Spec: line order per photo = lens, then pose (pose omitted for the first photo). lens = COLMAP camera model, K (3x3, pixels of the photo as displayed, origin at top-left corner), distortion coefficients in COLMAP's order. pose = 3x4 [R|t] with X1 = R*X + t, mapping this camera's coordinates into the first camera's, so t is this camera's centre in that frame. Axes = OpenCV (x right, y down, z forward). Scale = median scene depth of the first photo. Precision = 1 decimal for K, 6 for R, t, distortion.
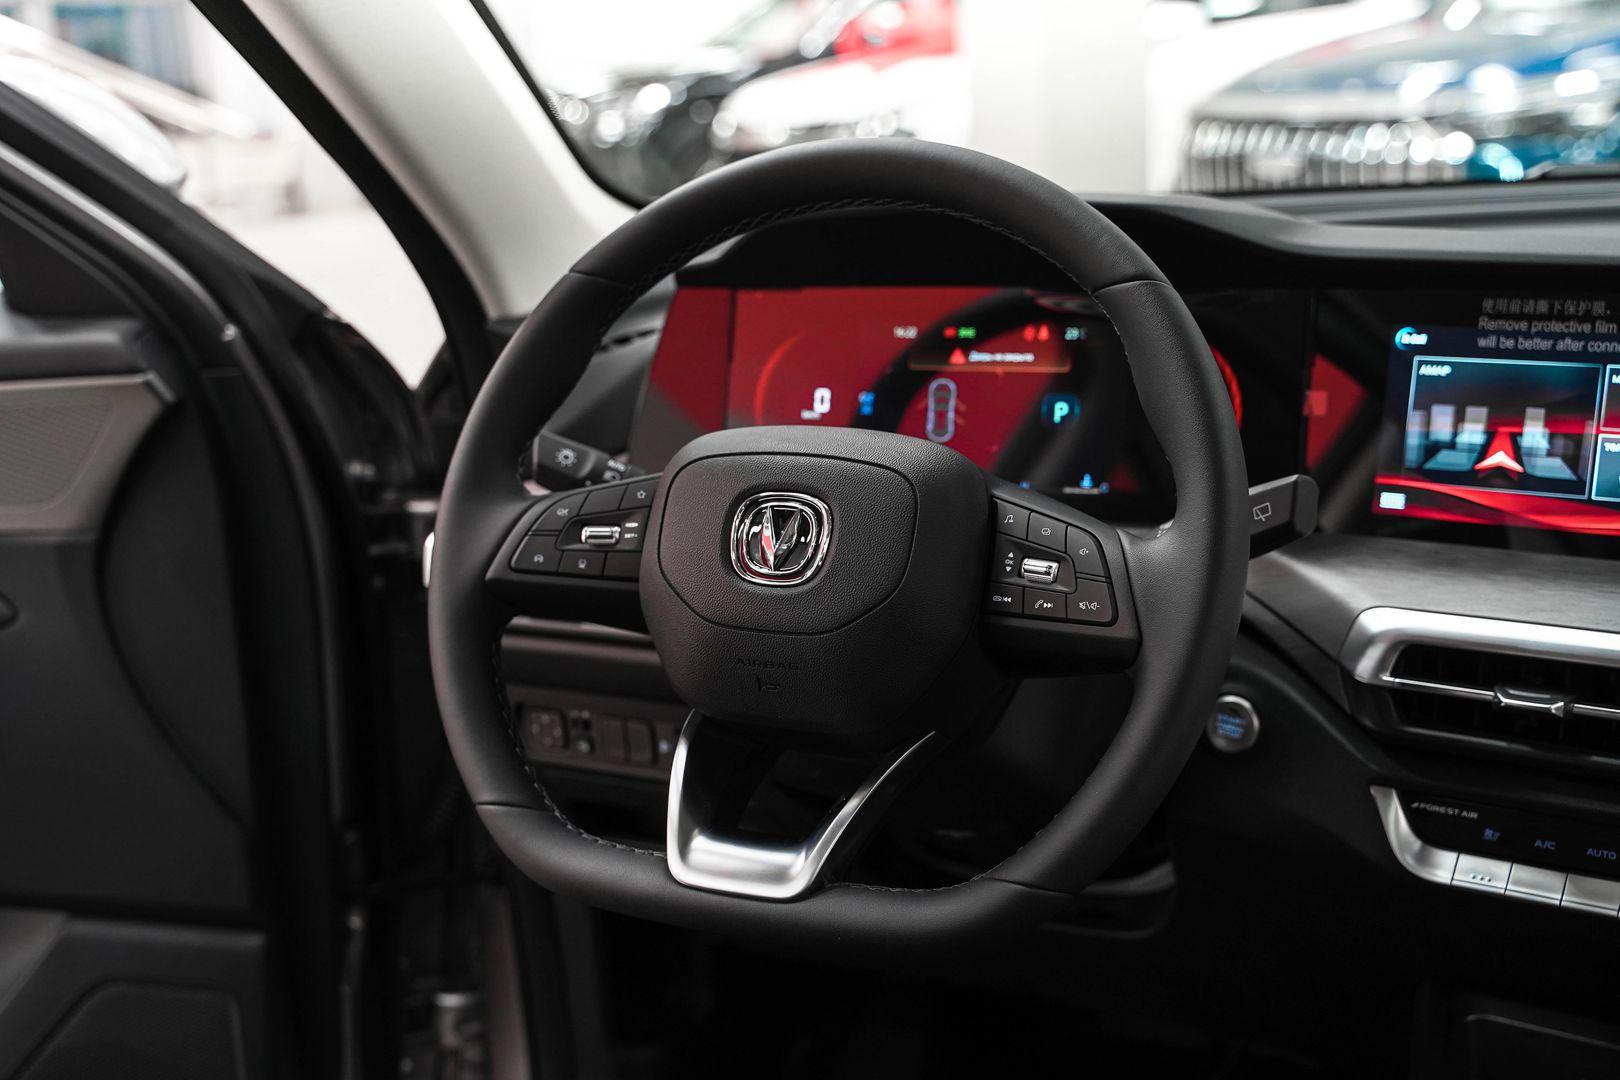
lens RADIAL K [[1957.2, 0, 802.0], [0, 1957.2, 530.4], [0, 0, 1]] dist [0.042257, 0.000000]
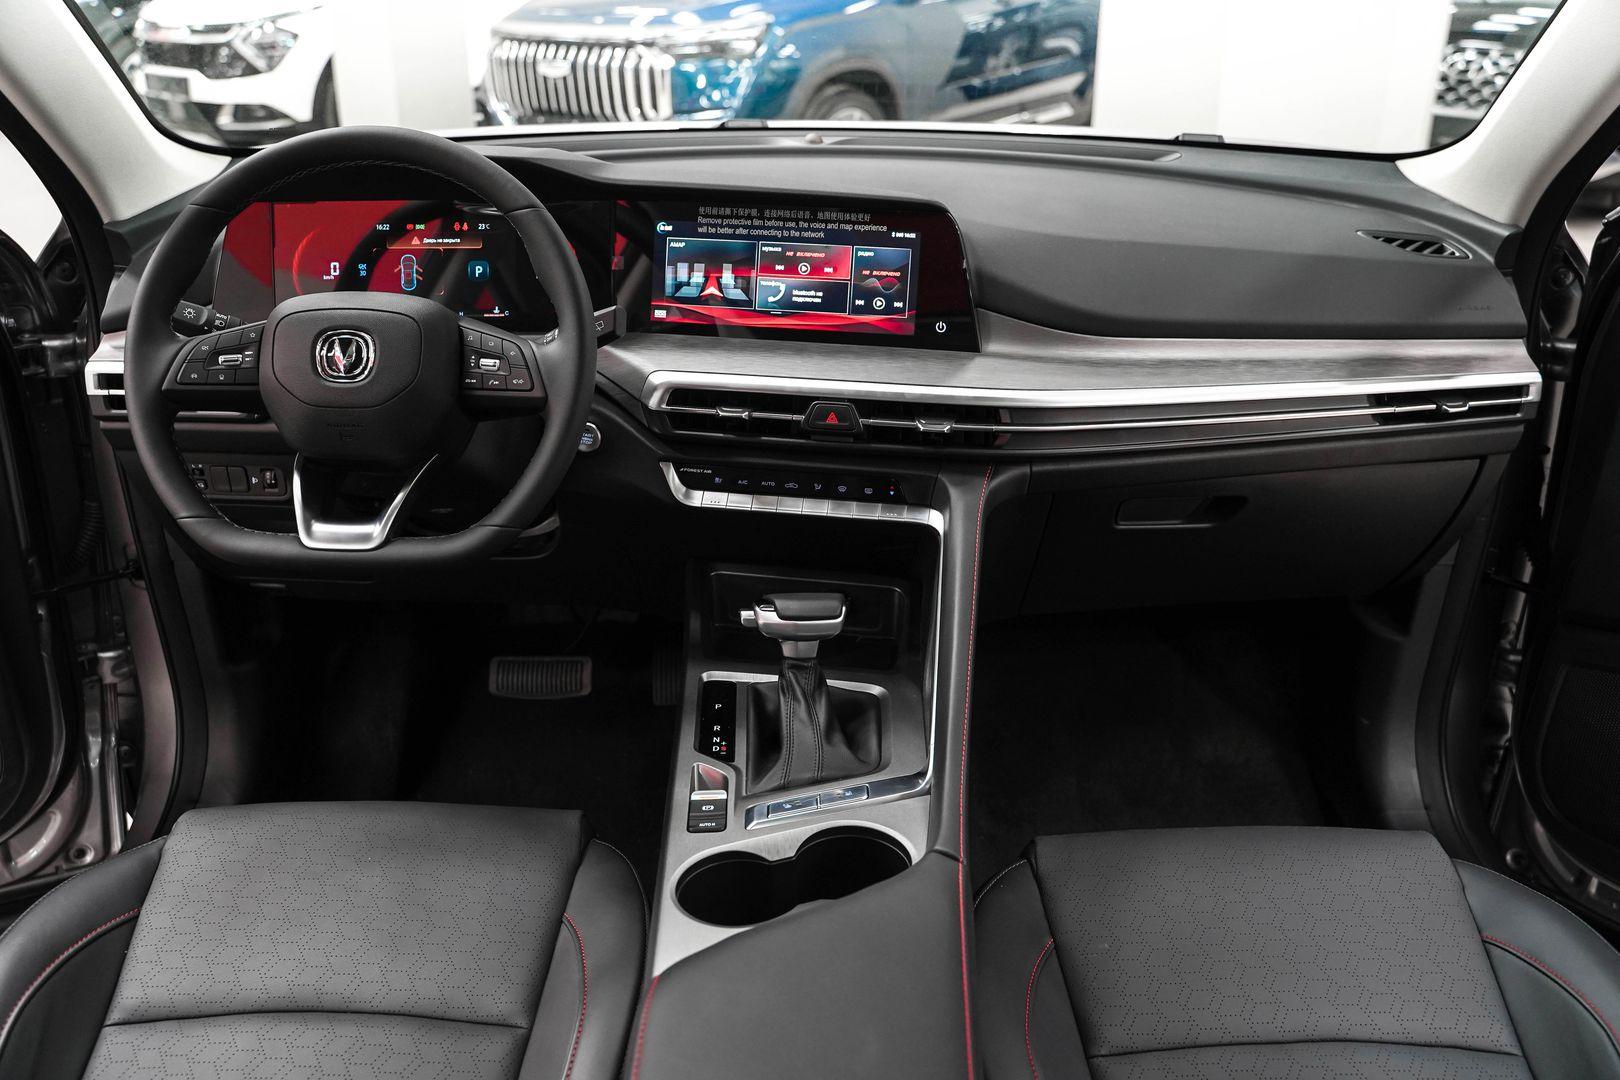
lens RADIAL K [[1302.6, 0, 809.4], [0, 1302.6, 528.5], [0, 0, 1]] dist [-0.088289, 0.027538]
pose [[0.912331, -0.109858, 0.394441, -0.096428], [0.043674, 0.983948, 0.173029, -0.023874], [-0.407118, -0.140632, 0.902484, -0.249141]]
